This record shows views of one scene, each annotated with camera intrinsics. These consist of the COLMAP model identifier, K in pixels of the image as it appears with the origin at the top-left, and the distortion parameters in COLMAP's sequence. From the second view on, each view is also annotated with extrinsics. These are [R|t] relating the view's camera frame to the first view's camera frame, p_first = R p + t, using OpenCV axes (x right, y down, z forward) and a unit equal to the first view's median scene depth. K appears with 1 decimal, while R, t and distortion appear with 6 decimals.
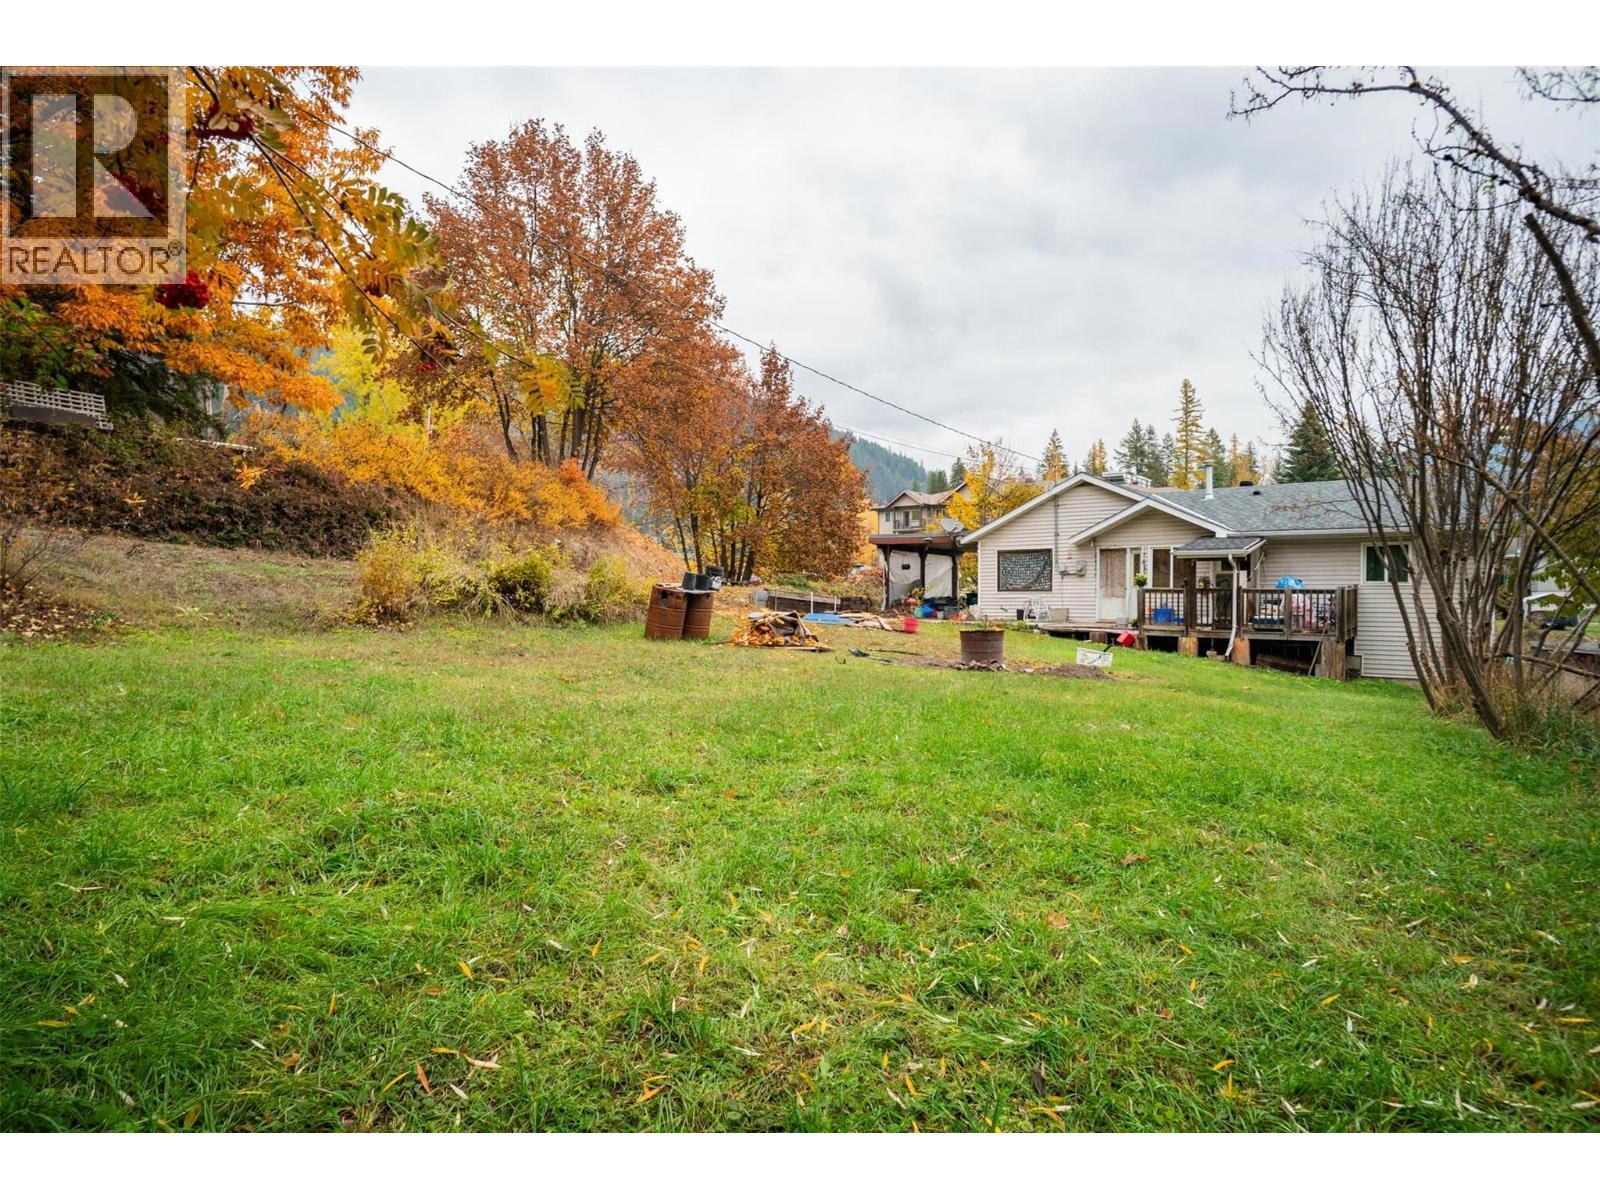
lens RADIAL K [[924.5, 0, 790.9], [0, 924.5, 610.8], [0, 0, 1]] dist [-0.031231, 0.013915]
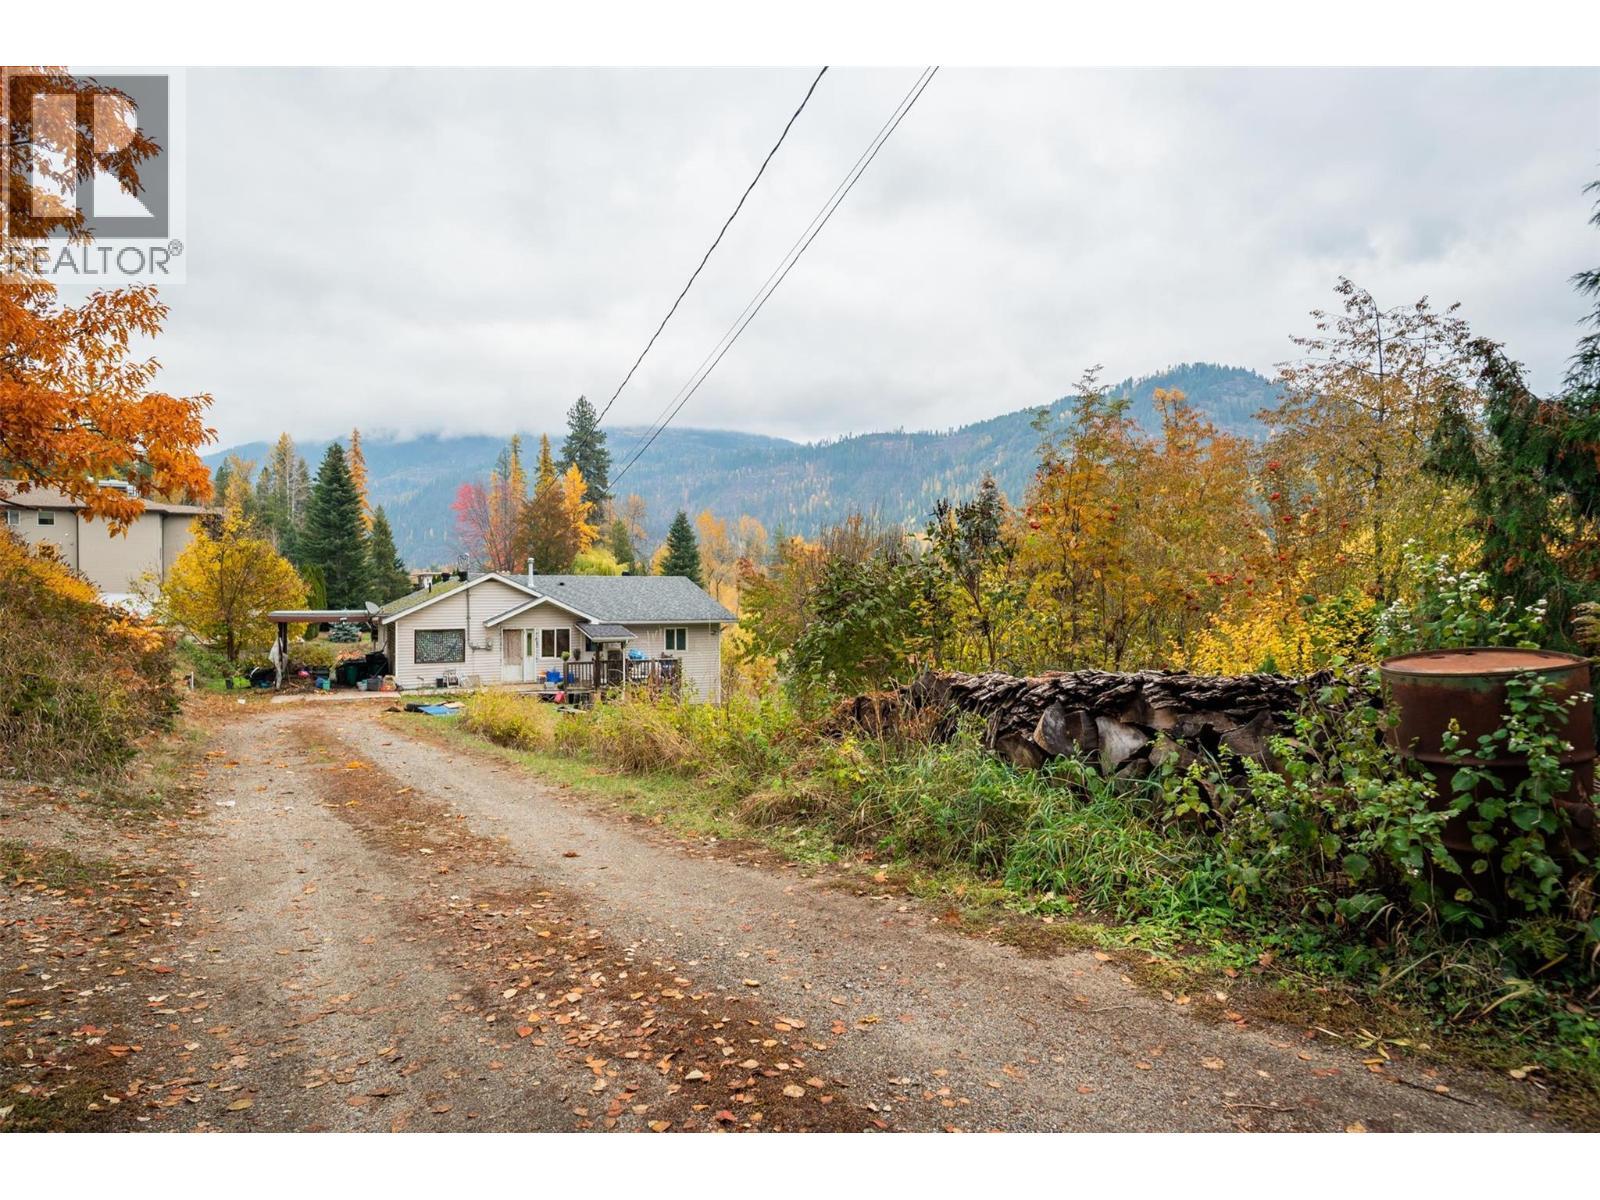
lens RADIAL K [[924.5, 0, 790.9], [0, 924.5, 610.8], [0, 0, 1]] dist [-0.031231, 0.013915]
pose [[0.416570, -0.023975, 0.908788, -0.708212], [0.012808, 0.999708, 0.020503, -0.116552], [-0.909013, 0.003099, 0.416755, 0.062882]]
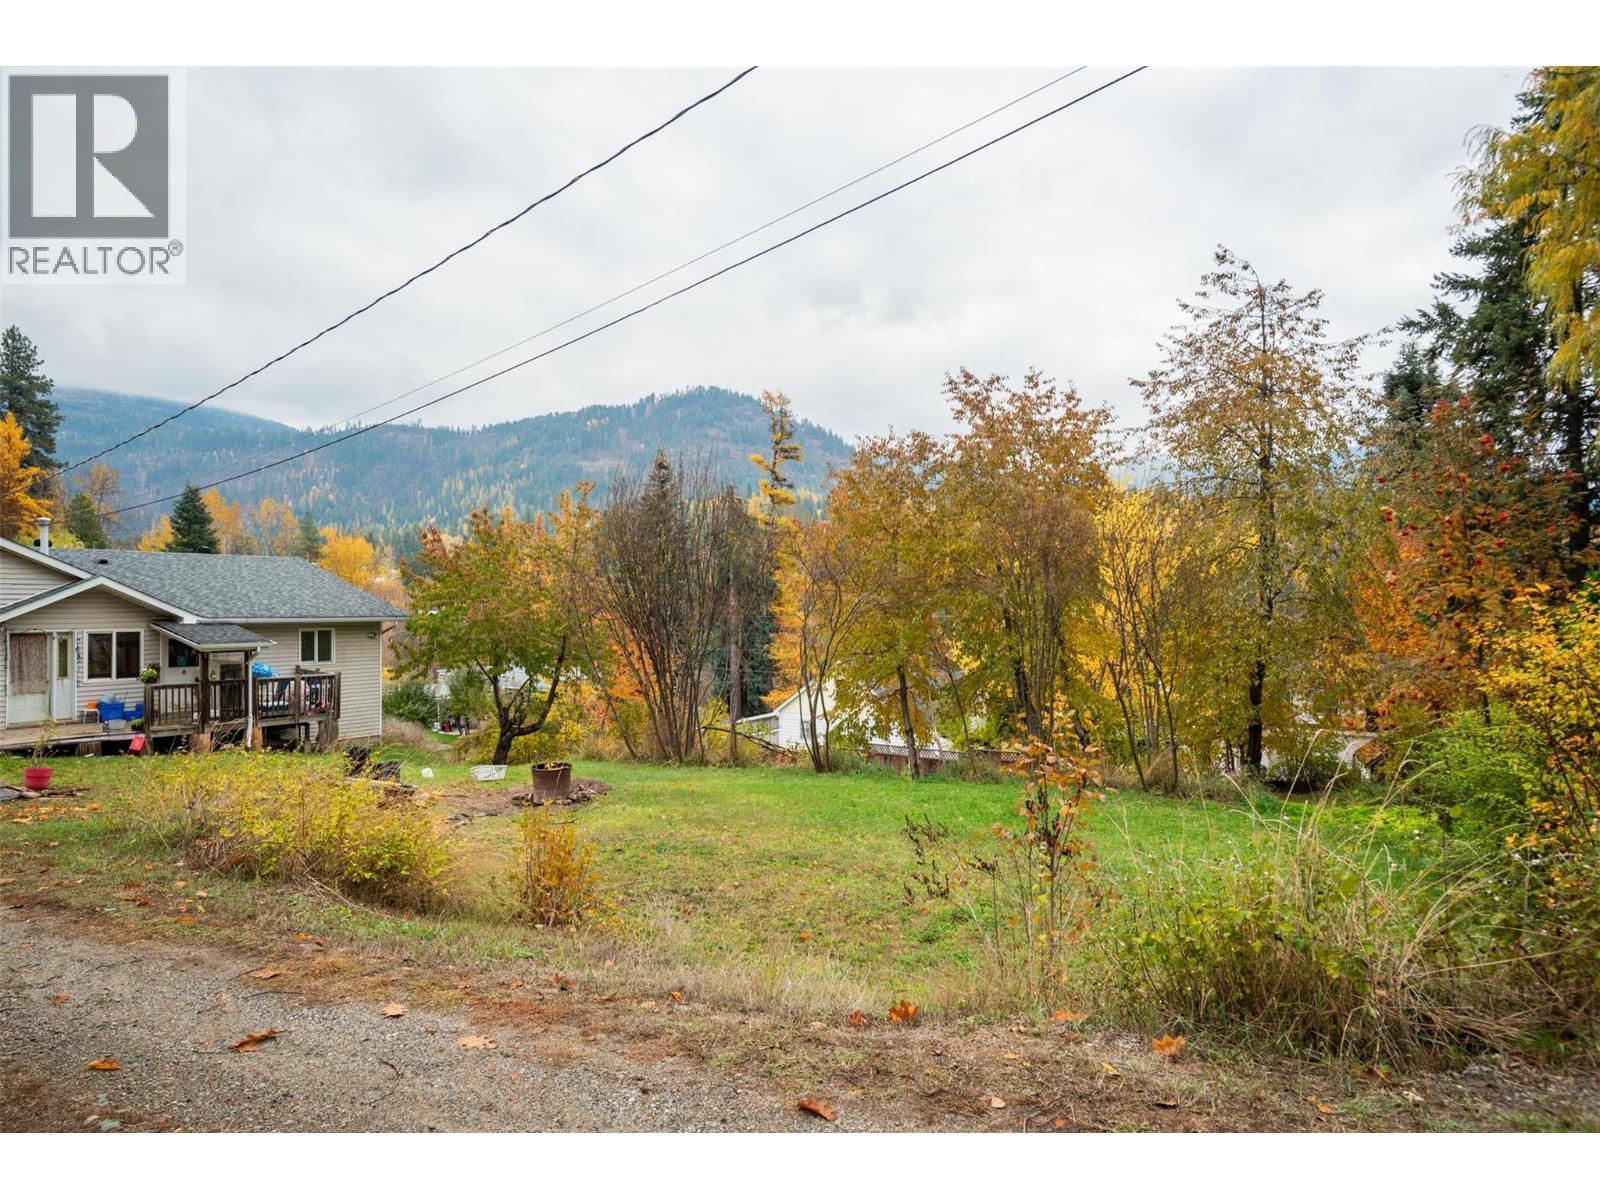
lens RADIAL K [[924.5, 0, 790.9], [0, 924.5, 610.8], [0, 0, 1]] dist [-0.031231, 0.013915]
pose [[-0.076490, -0.018604, 0.996897, -0.479772], [0.004172, 0.999811, 0.018978, -0.098224], [-0.997062, 0.005611, -0.076398, 0.404767]]
